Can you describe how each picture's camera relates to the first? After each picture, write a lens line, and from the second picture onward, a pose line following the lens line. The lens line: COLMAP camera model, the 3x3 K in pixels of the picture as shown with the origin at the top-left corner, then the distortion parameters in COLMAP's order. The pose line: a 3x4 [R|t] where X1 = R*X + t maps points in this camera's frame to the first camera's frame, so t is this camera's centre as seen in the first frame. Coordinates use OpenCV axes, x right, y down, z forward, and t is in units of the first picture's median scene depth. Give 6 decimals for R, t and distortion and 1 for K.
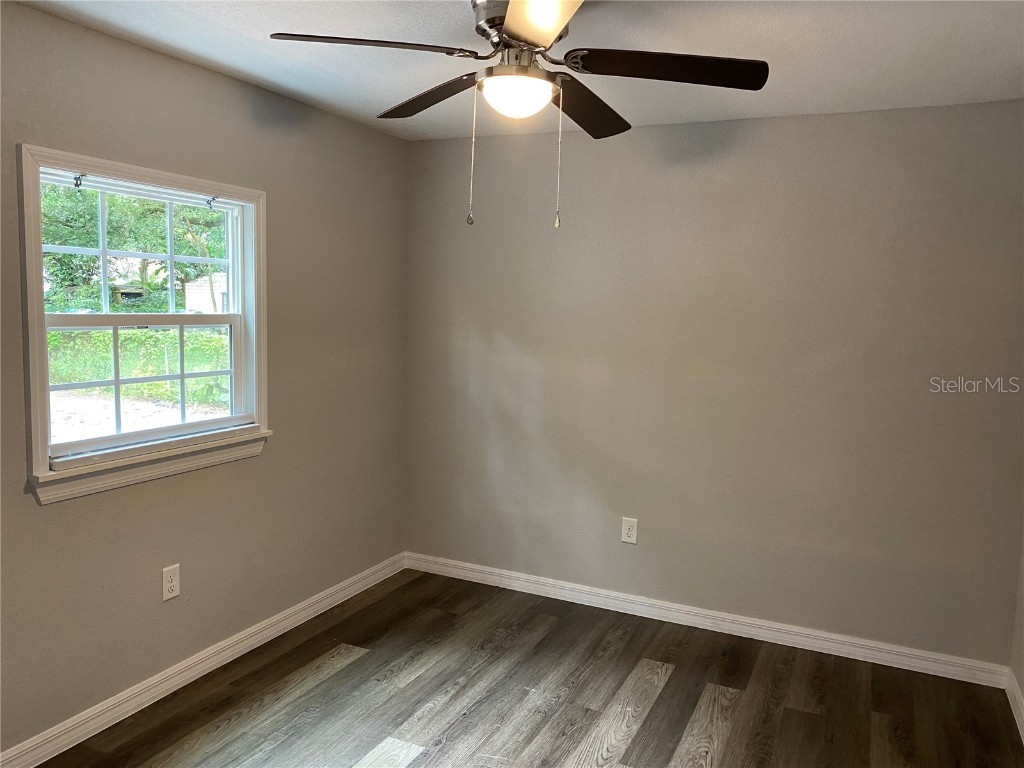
lens RADIAL K [[790.6, 0, 512.7], [0, 790.6, 379.1], [0, 0, 1]] dist [0.050055, -0.062744]
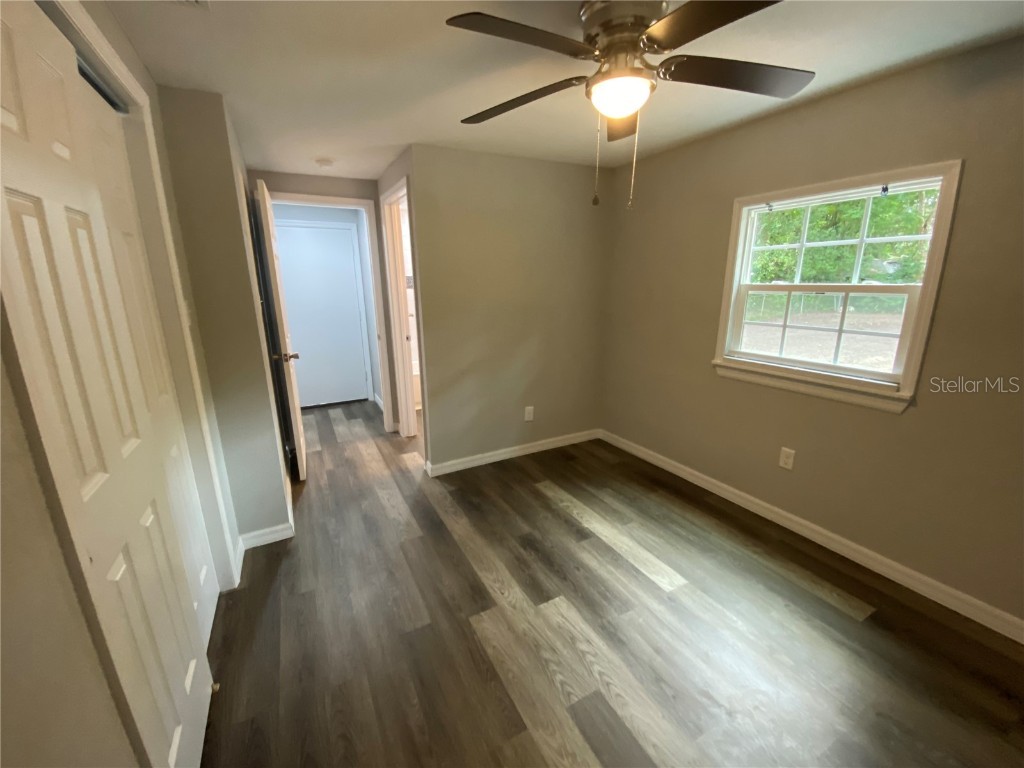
lens RADIAL K [[415.6, 0, 511.0], [0, 415.6, 387.3], [0, 0, 1]] dist [0.045339, -0.036427]
pose [[-0.610770, 0.179032, -0.771303, 0.521900], [-0.077414, 0.955934, 0.283190, -0.073654], [0.788015, 0.232673, -0.569996, 1.011355]]
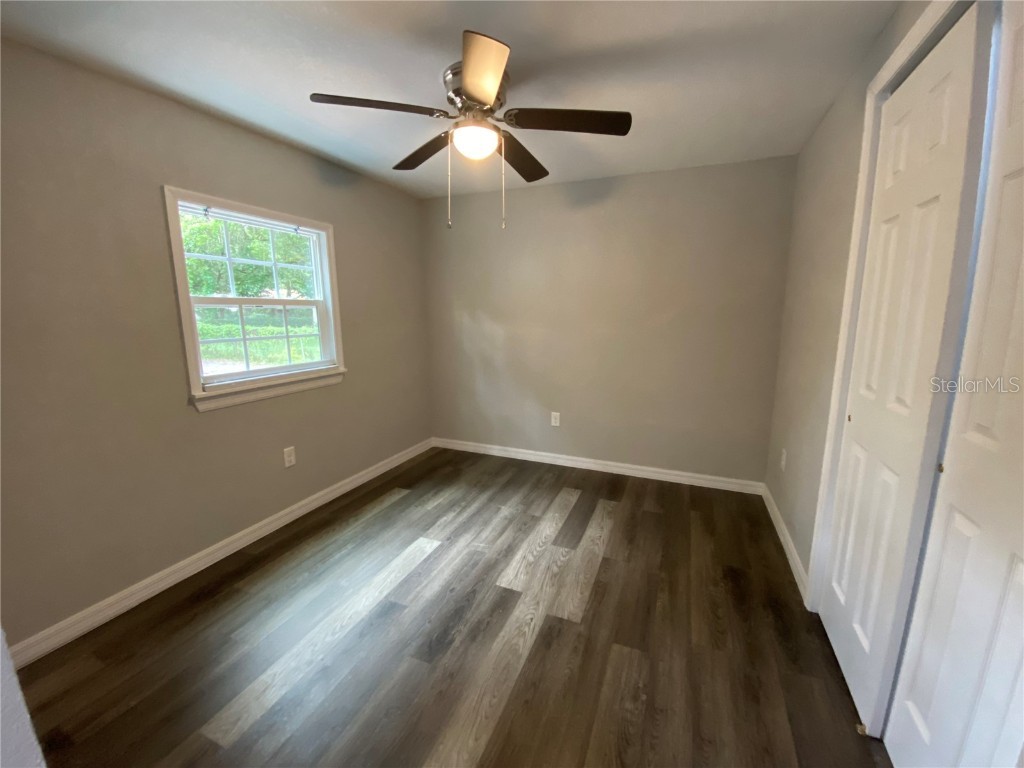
lens RADIAL K [[415.6, 0, 511.0], [0, 415.6, 387.3], [0, 0, 1]] dist [0.045339, -0.036427]
pose [[0.998759, -0.038177, 0.031997, 0.024125], [0.035363, 0.995811, 0.084320, 0.046147], [-0.035082, -0.083084, 0.995925, 0.094446]]
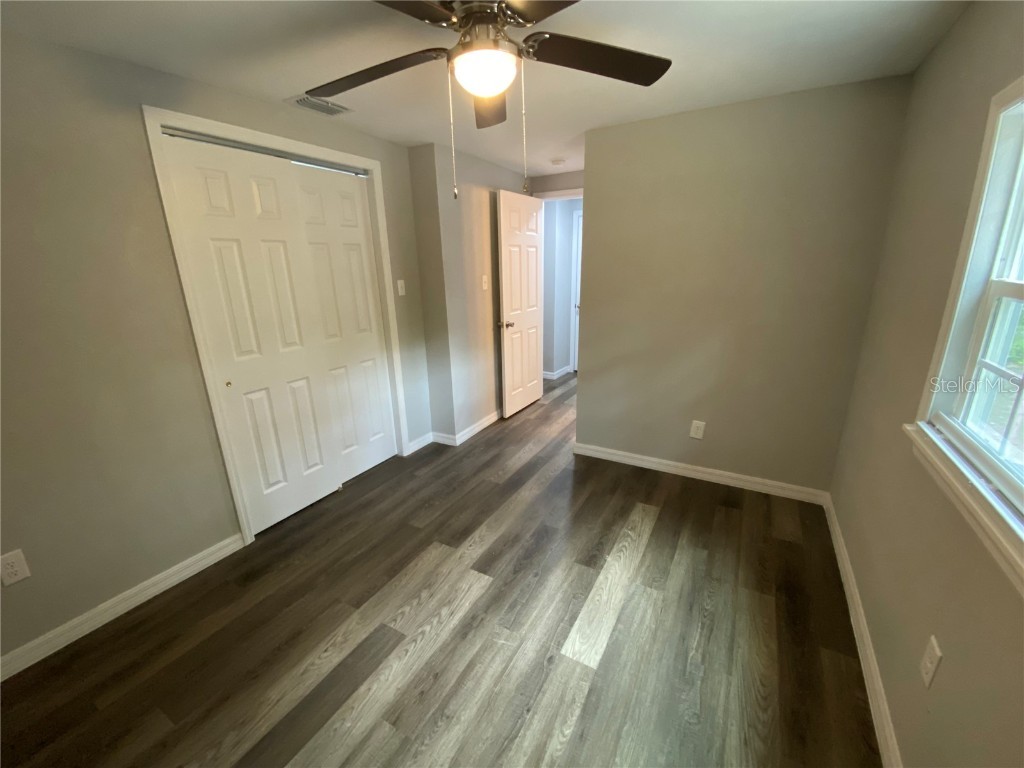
lens RADIAL K [[415.6, 0, 511.0], [0, 415.6, 387.3], [0, 0, 1]] dist [0.045339, -0.036427]
pose [[-0.996528, -0.032646, 0.076592, -0.064198], [-0.001446, 0.926571, 0.376116, -0.125589], [-0.083246, 0.374700, -0.923401, 1.292690]]
